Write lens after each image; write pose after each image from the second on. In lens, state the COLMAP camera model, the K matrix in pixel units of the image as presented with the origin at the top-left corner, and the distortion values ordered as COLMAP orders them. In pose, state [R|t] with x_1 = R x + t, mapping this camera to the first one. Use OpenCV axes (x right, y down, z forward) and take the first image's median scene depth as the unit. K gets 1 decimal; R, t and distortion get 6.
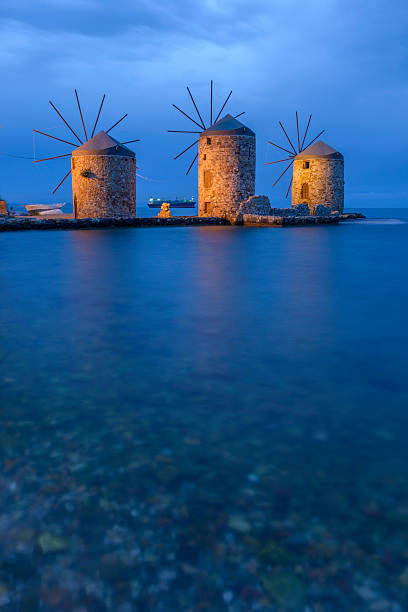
lens RADIAL K [[560.5, 0, 197.7], [0, 560.5, 309.7], [0, 0, 1]] dist [0.003020, 0.000000]
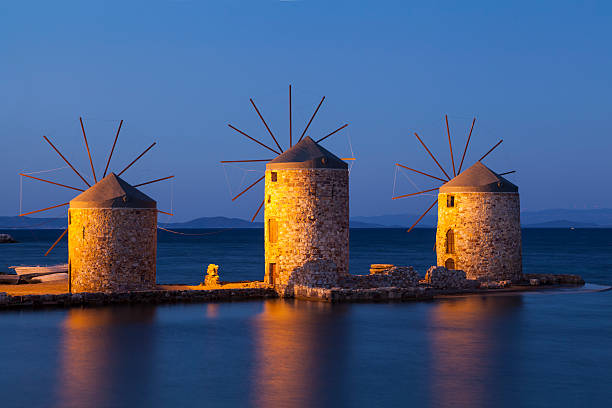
lens RADIAL K [[1561.3, 0, 307.2], [0, 1561.3, 201.9], [0, 0, 1]] dist [0.529665, 0.000000]
pose [[0.981304, -0.005864, -0.192373, 0.432594], [-0.030102, 0.982557, -0.183507, 0.083405], [0.190093, 0.185867, 0.964011, -0.850381]]
